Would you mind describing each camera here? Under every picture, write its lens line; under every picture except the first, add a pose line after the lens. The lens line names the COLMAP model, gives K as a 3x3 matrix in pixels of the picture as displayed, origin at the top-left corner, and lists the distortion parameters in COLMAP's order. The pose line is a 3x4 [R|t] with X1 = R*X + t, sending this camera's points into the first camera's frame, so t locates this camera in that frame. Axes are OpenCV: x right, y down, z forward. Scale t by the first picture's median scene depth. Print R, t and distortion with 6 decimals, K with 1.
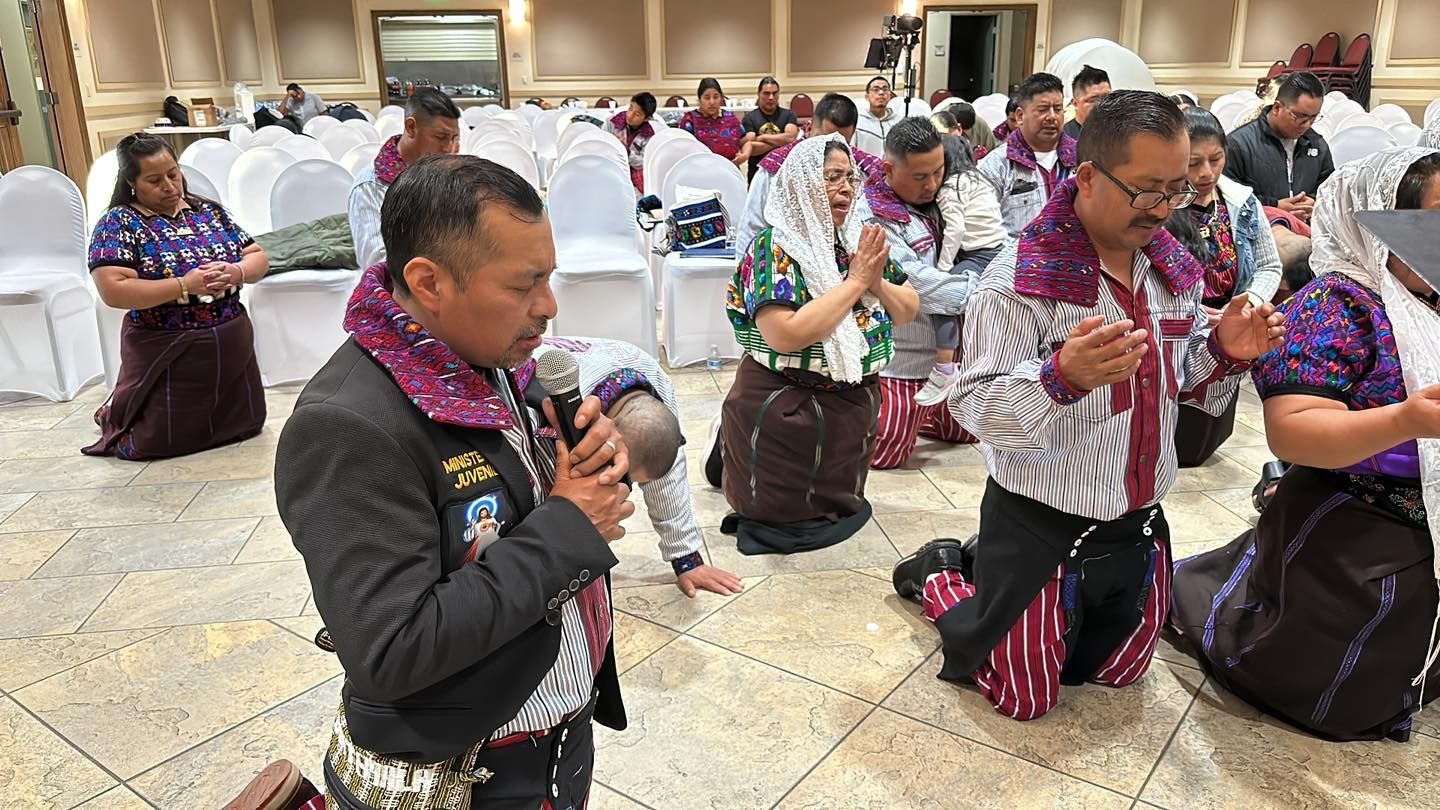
lens RADIAL K [[1106.5, 0, 720.3], [0, 1106.5, 348.3], [0, 0, 1]] dist [-0.099621, 0.214348]
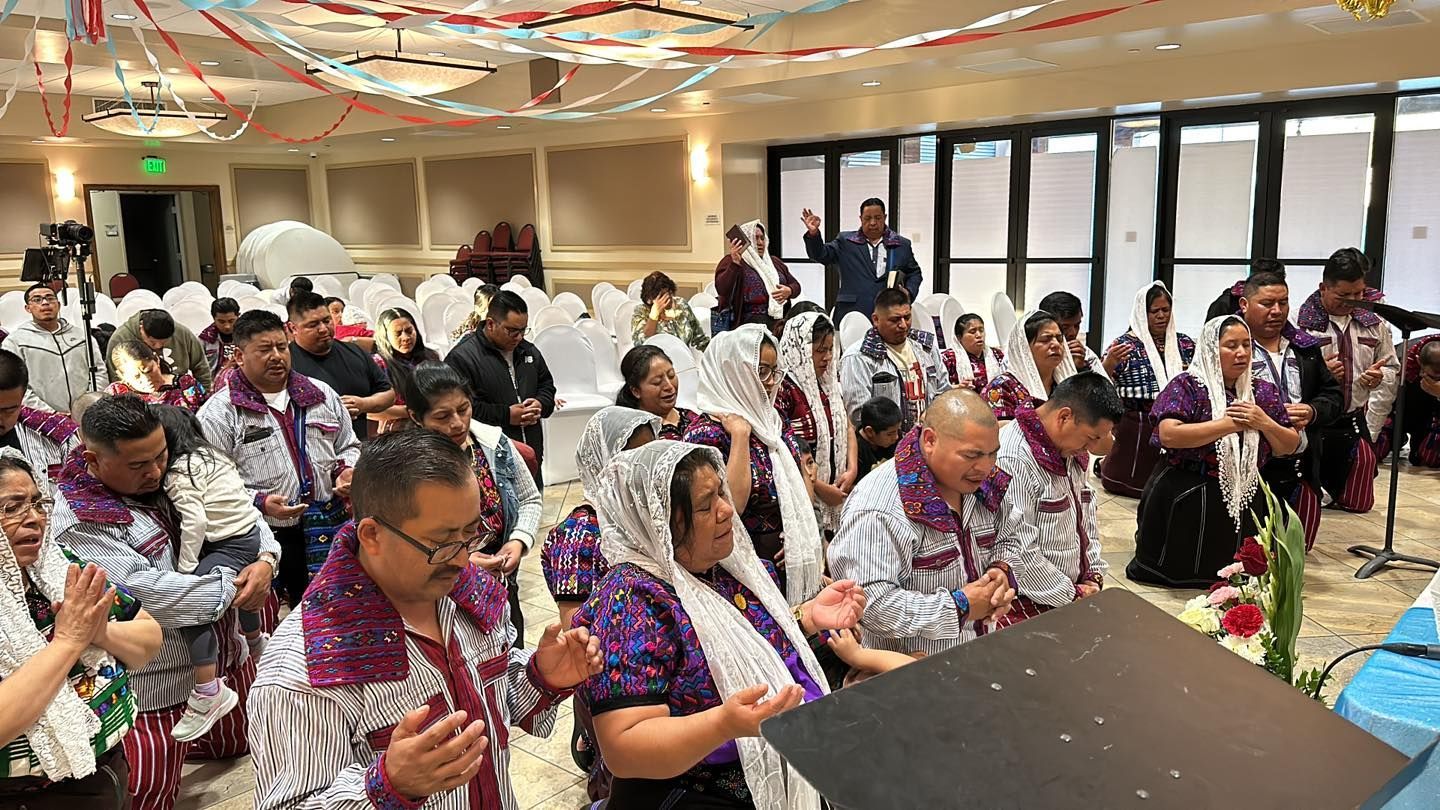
lens RADIAL K [[1106.5, 0, 720.3], [0, 1106.5, 348.3], [0, 0, 1]] dist [-0.099621, 0.214348]
pose [[0.767101, -0.121330, 0.629948, 0.010012], [0.216275, 0.973379, -0.075887, -0.096706], [-0.603971, 0.194455, 0.772921, 0.075416]]
